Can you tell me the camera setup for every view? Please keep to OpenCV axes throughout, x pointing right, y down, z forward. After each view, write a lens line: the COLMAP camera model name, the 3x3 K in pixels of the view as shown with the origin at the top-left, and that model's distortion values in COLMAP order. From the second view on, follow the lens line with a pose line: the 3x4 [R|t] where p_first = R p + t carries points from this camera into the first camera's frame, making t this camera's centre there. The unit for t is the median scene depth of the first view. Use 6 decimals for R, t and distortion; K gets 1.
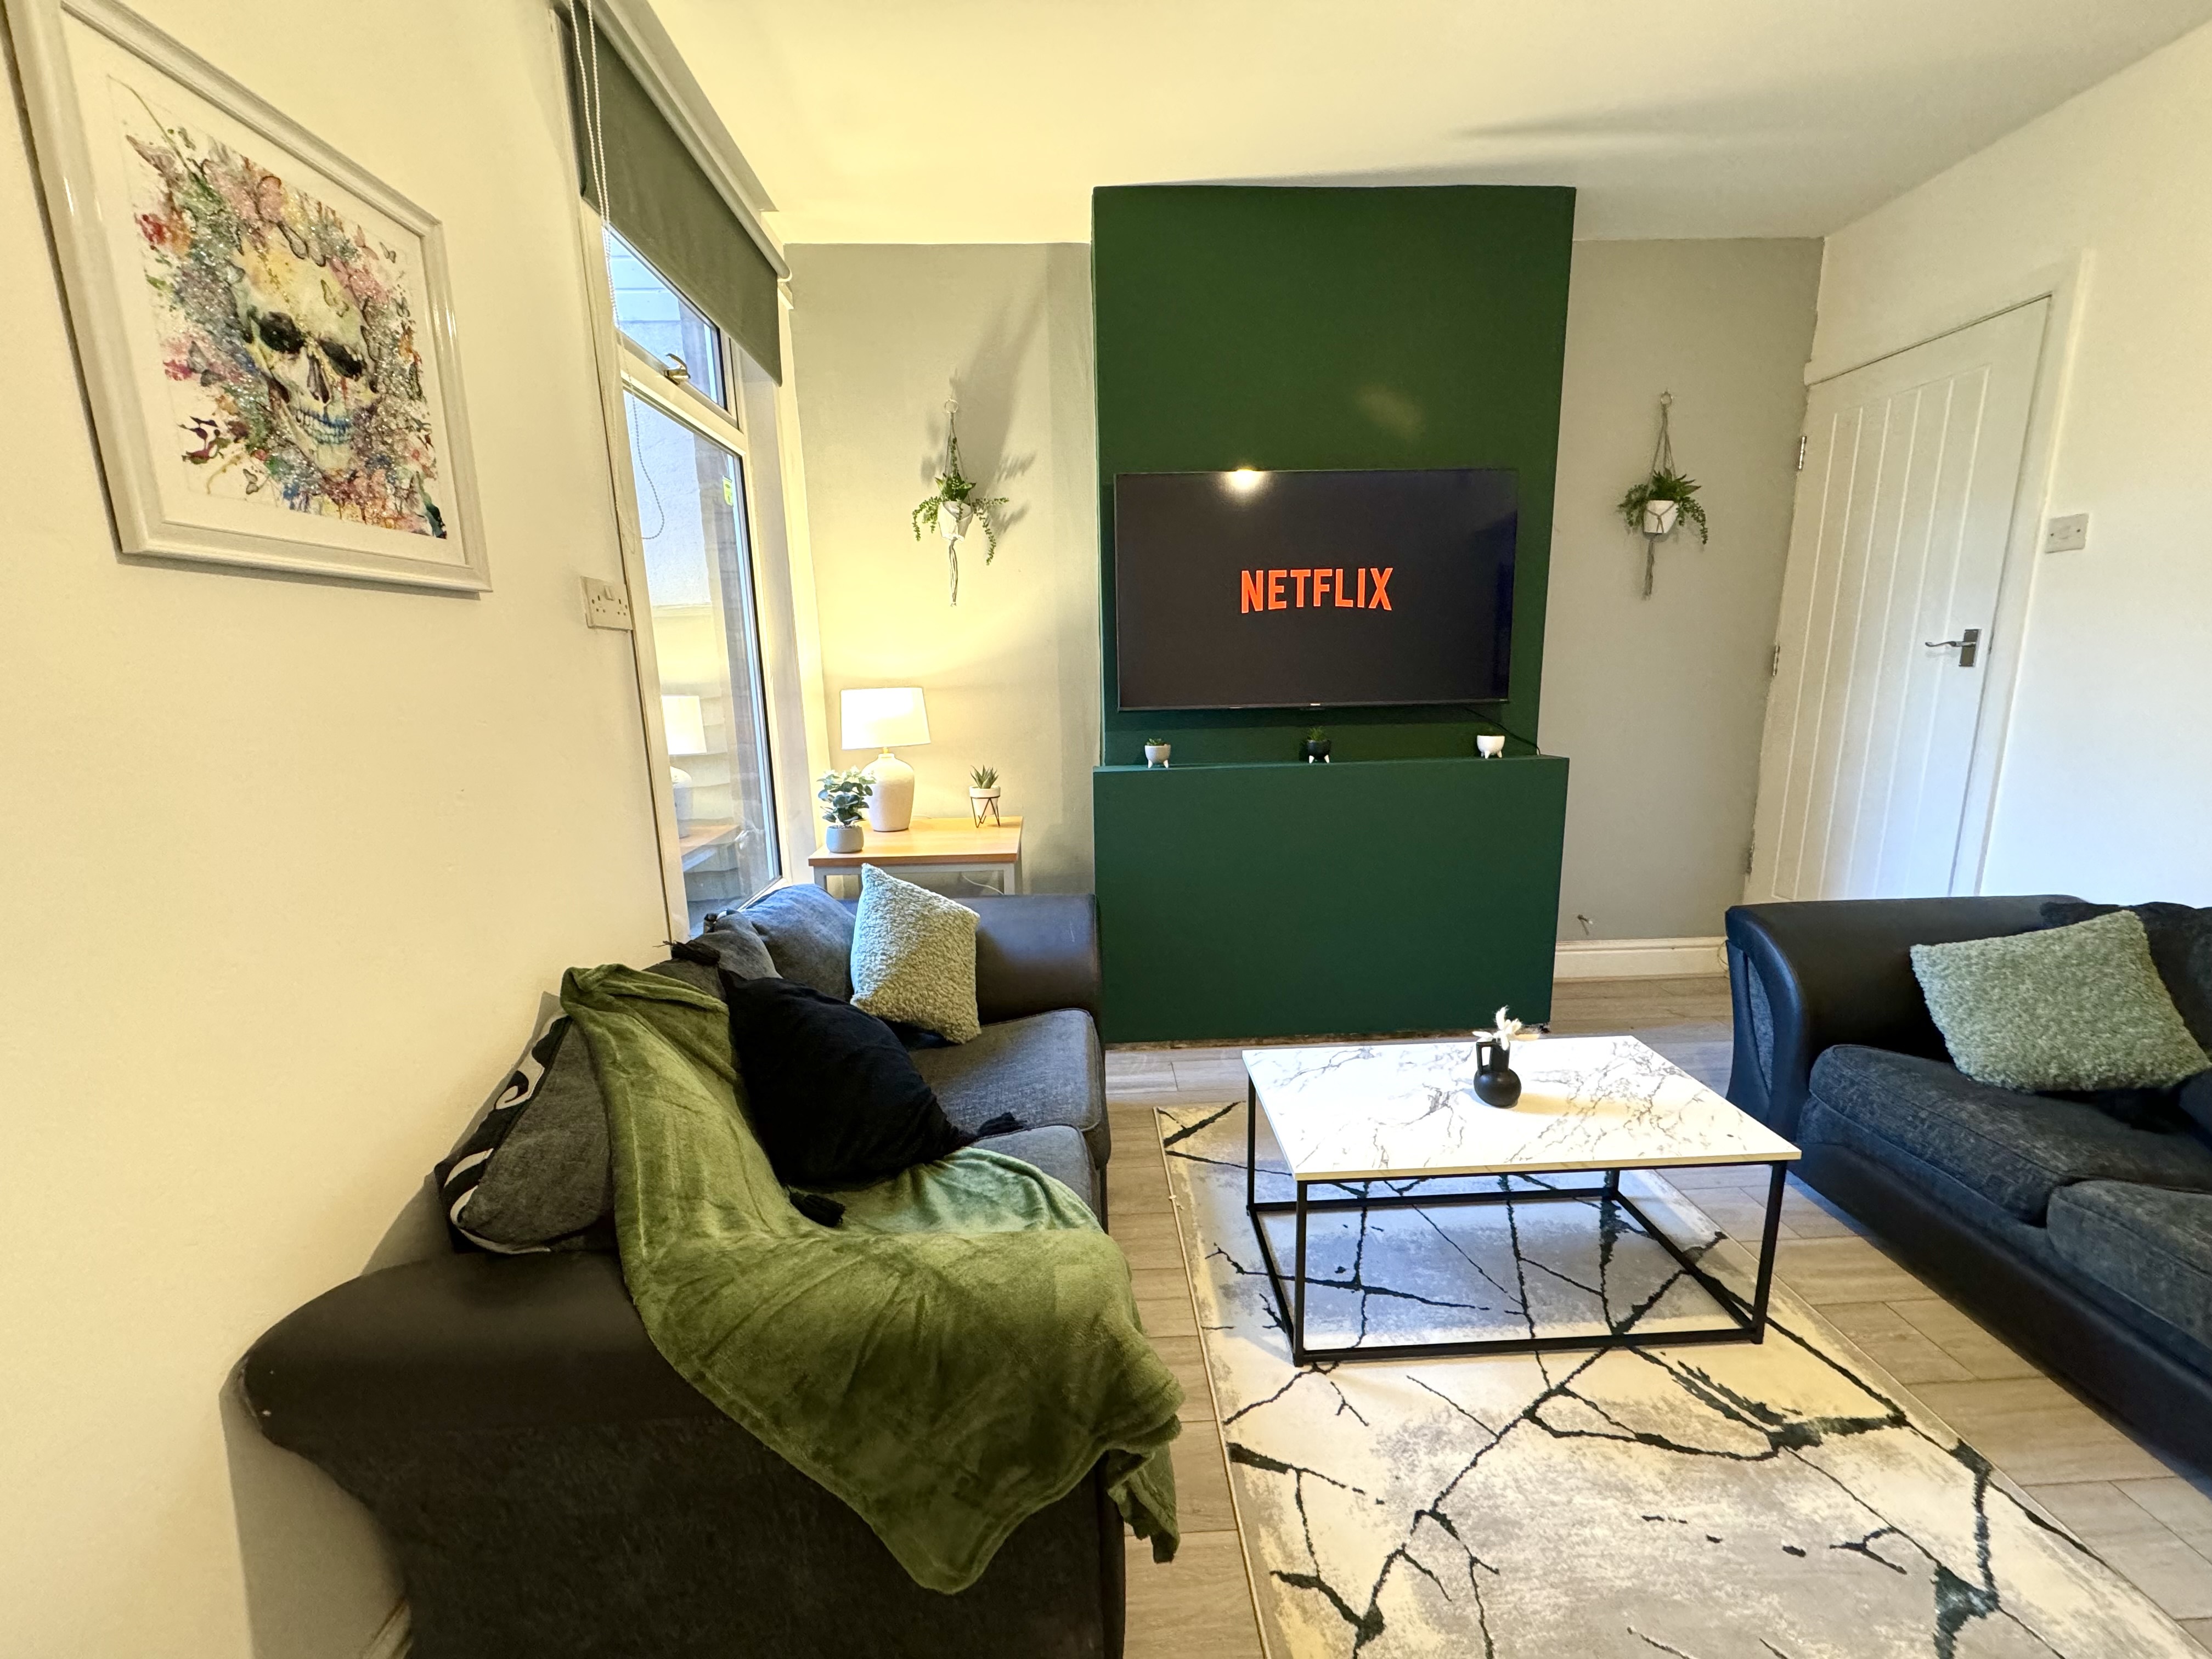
lens RADIAL K [[889.5, 0, 1107.2], [0, 889.5, 816.5], [0, 0, 1]] dist [-0.000456, 0.000022]
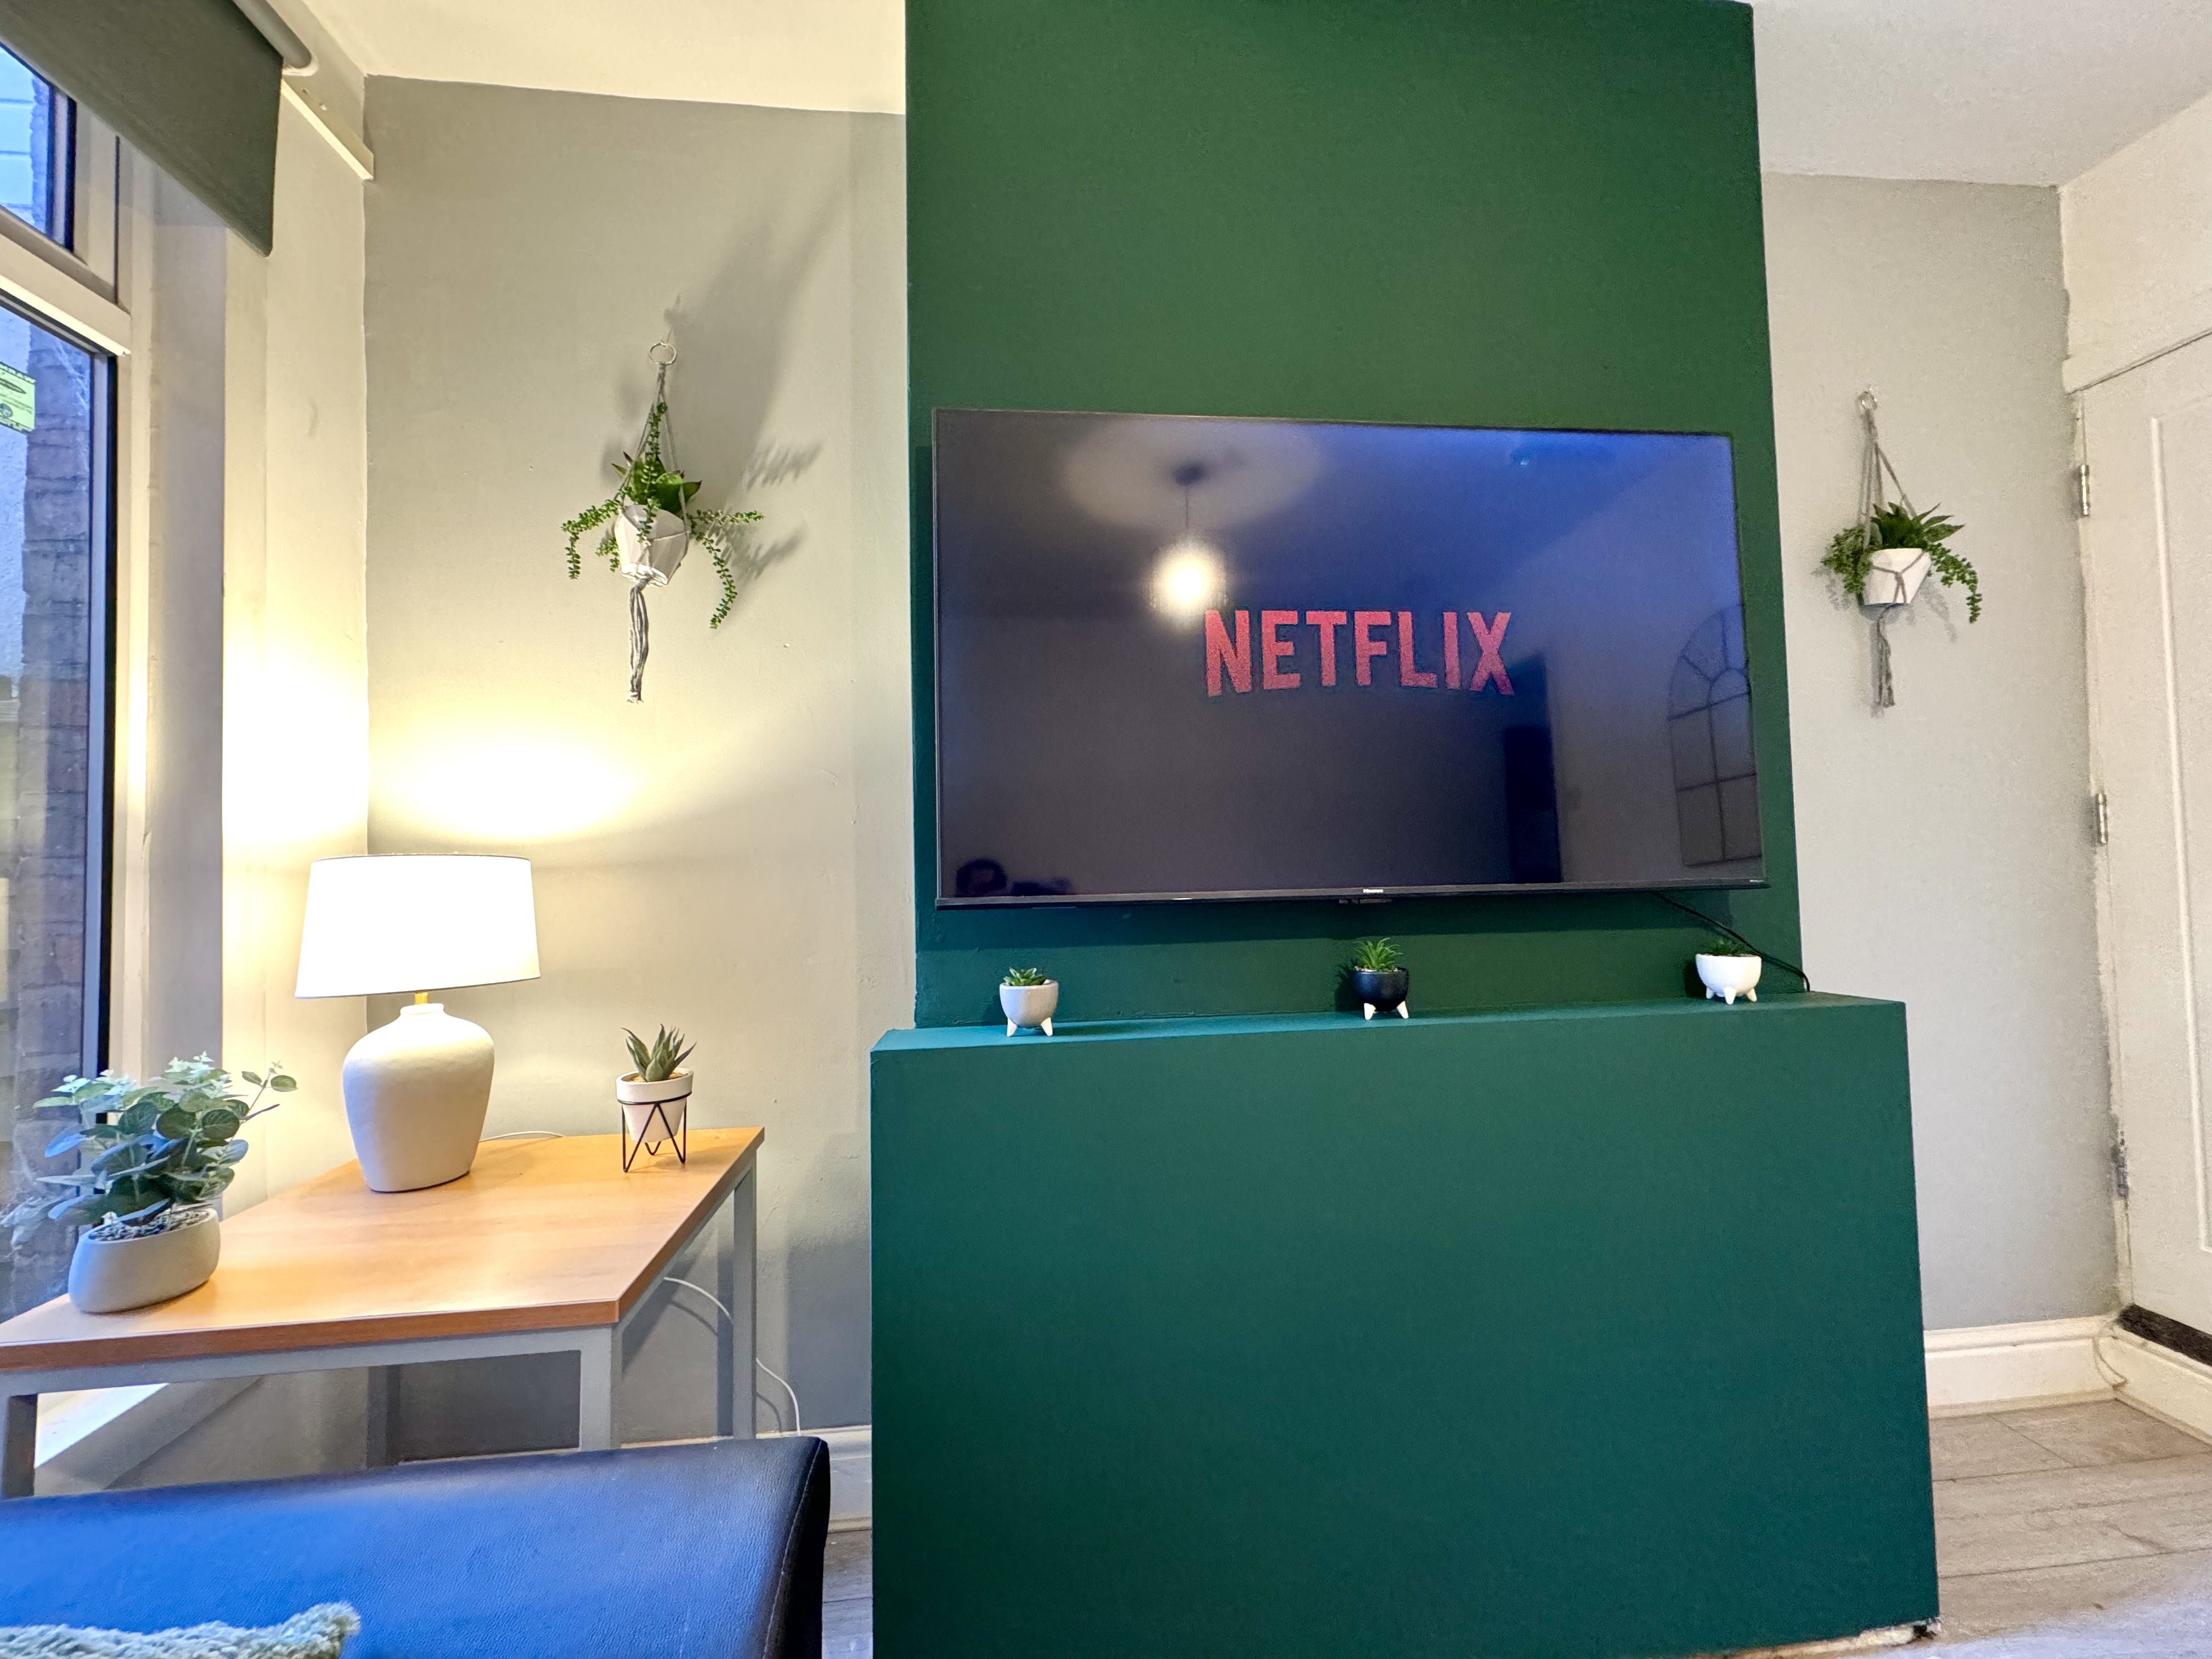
lens RADIAL K [[889.5, 0, 1107.2], [0, 889.5, 816.5], [0, 0, 1]] dist [-0.000456, 0.000022]
pose [[0.998031, 0.001812, 0.062693, 0.064487], [0.012330, 0.974406, -0.224457, -0.058366], [-0.061495, 0.224789, 0.972465, 0.519305]]
